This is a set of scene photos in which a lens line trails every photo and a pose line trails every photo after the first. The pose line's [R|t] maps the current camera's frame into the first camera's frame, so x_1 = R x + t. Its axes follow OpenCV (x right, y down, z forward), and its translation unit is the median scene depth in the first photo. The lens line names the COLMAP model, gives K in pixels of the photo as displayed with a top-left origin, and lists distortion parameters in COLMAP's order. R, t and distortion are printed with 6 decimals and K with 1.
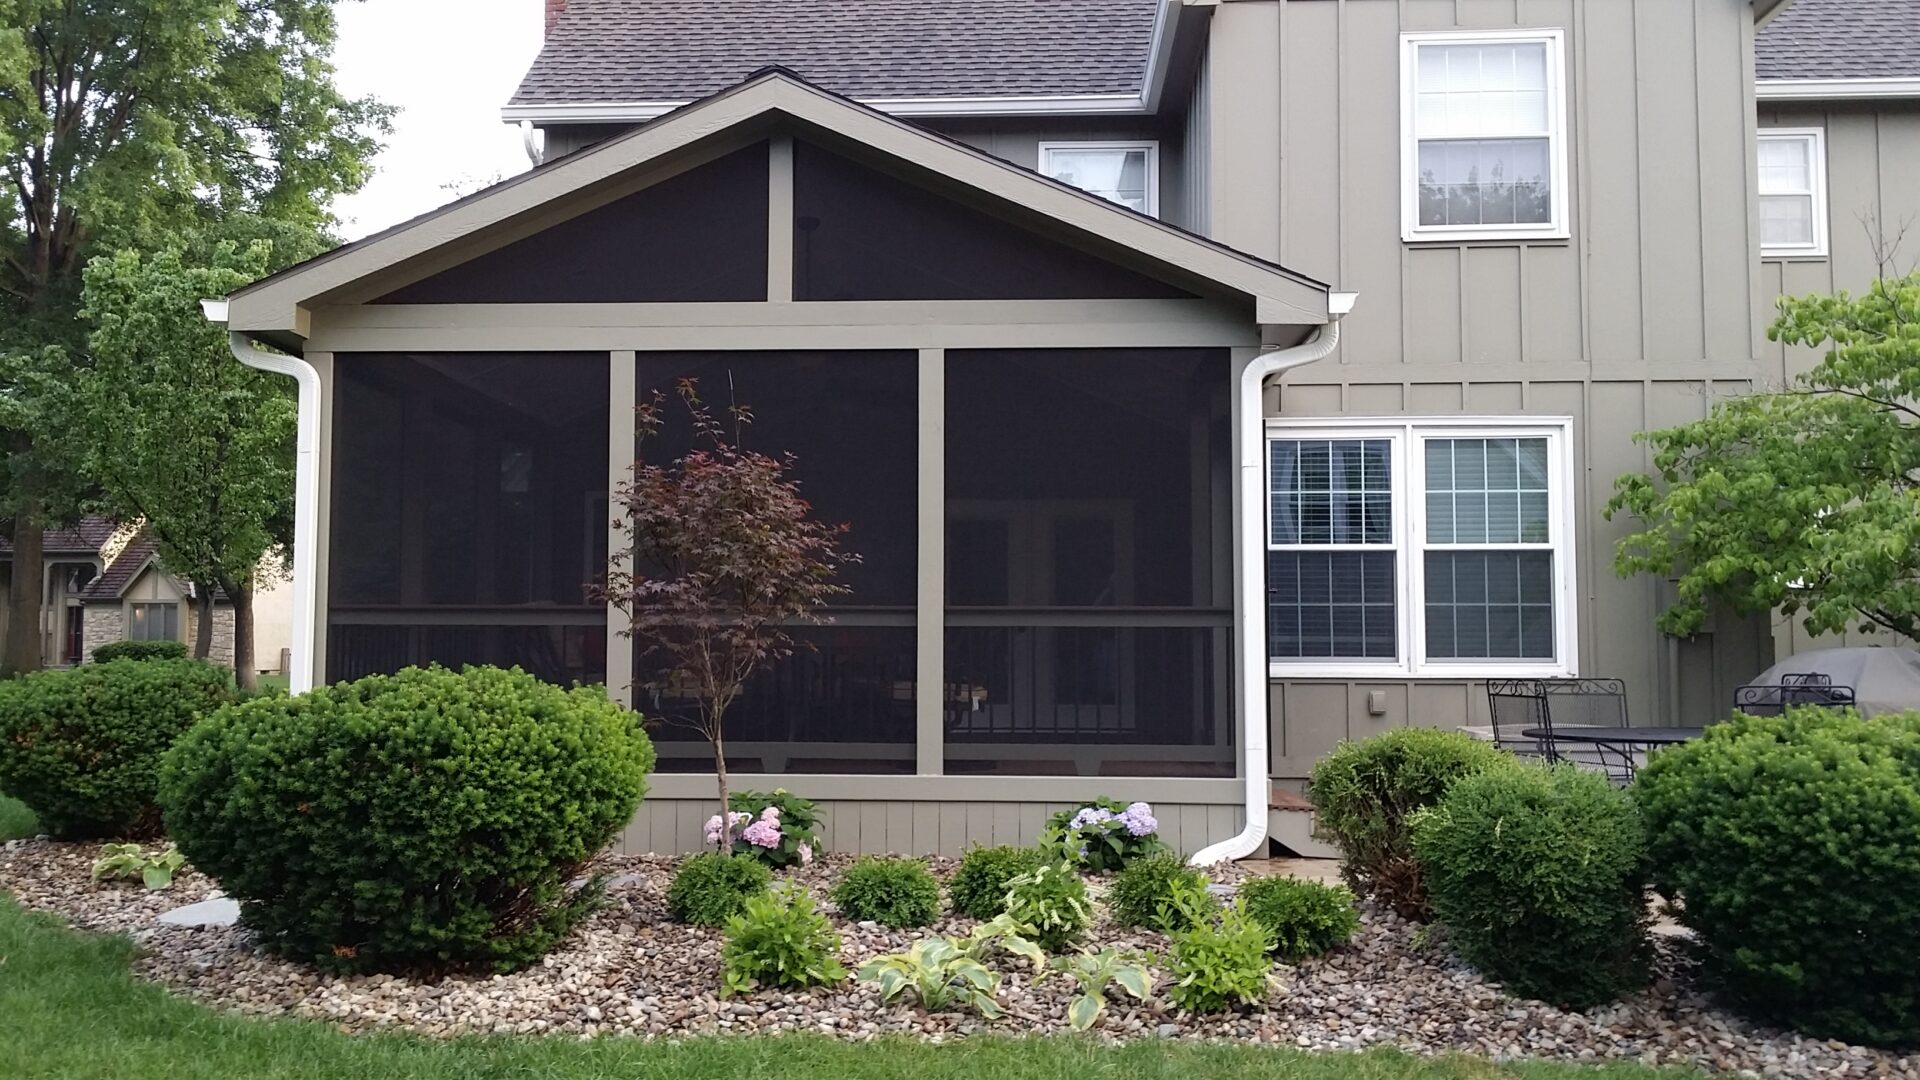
lens RADIAL K [[1721.5, 0, 925.6], [0, 1721.5, 545.7], [0, 0, 1]] dist [0.096180, -0.205597]
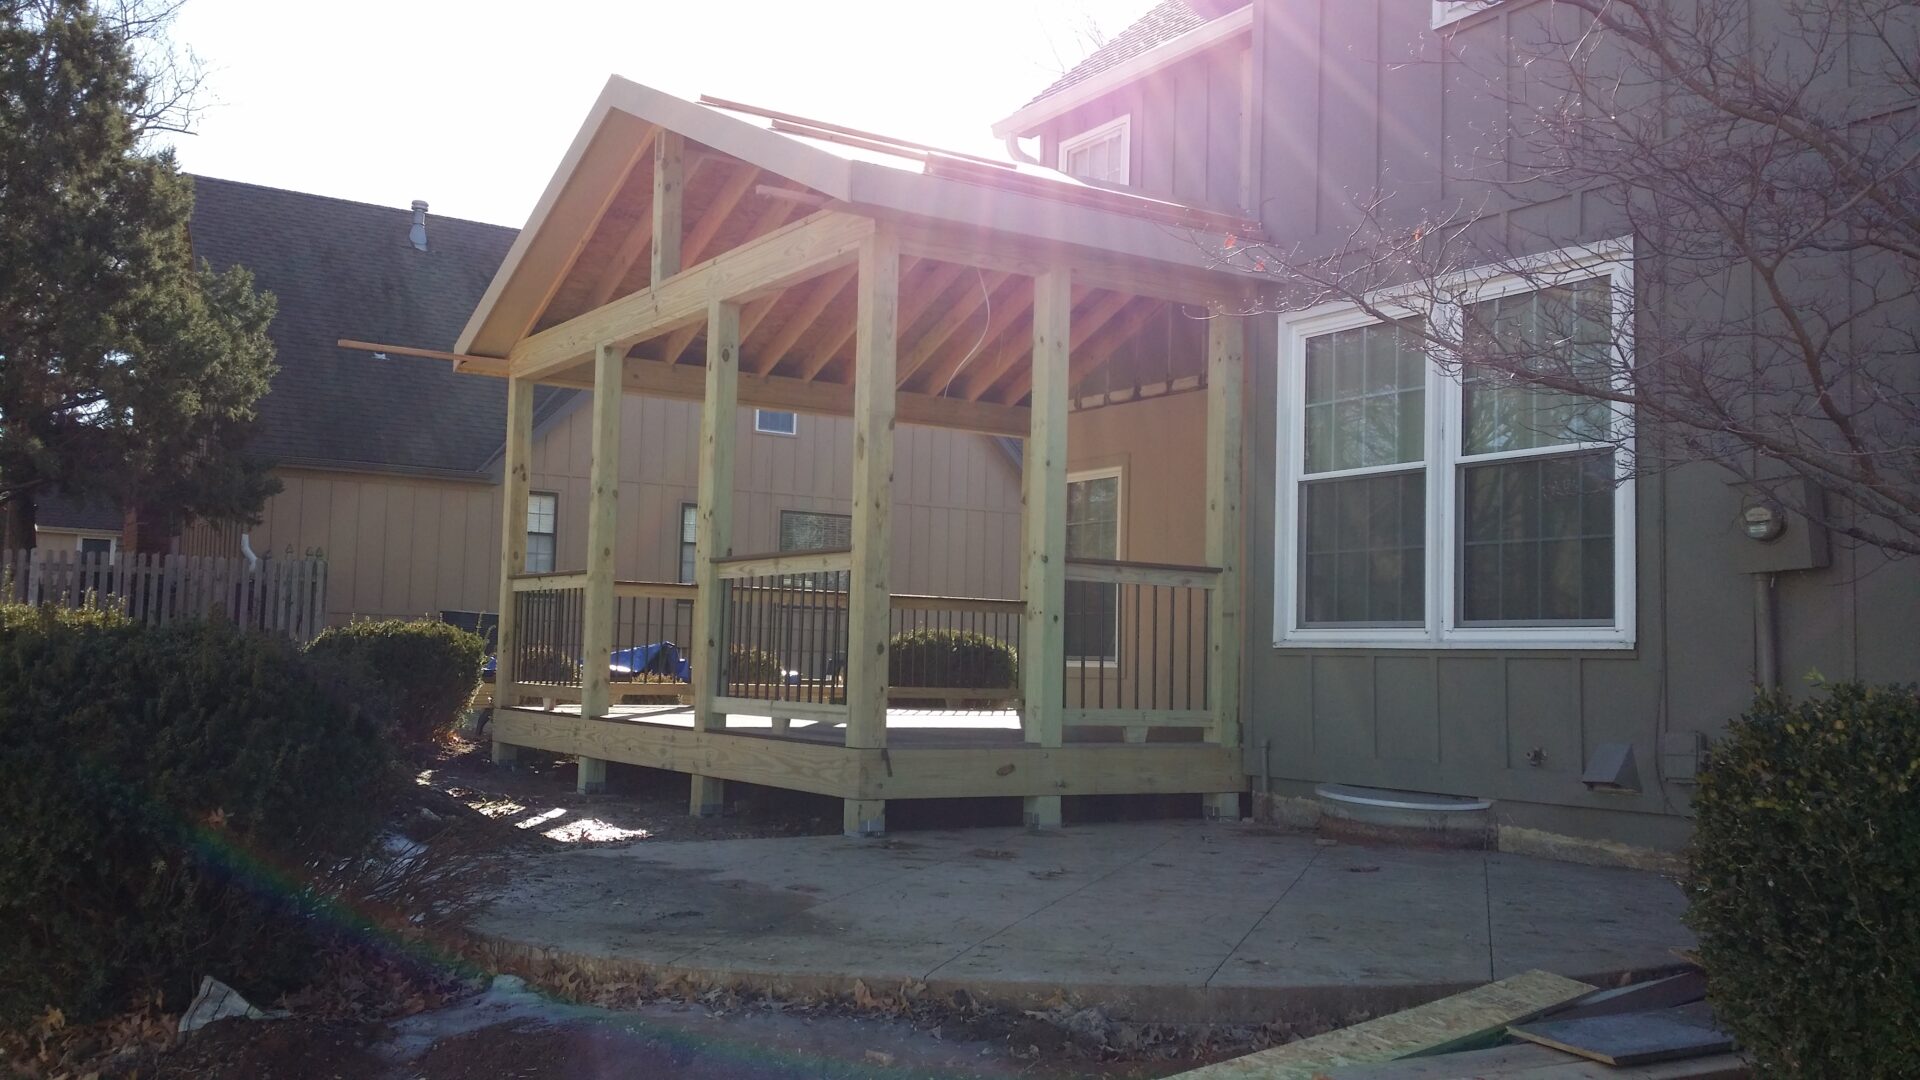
lens RADIAL K [[1721.5, 0, 932.7], [0, 1721.5, 539.6], [0, 0, 1]] dist [0.096180, -0.205597]
pose [[0.571009, -0.047042, -0.819595, 0.739524], [0.026572, 0.998893, -0.038820, 0.053923], [0.820514, 0.000388, 0.571627, 0.432914]]
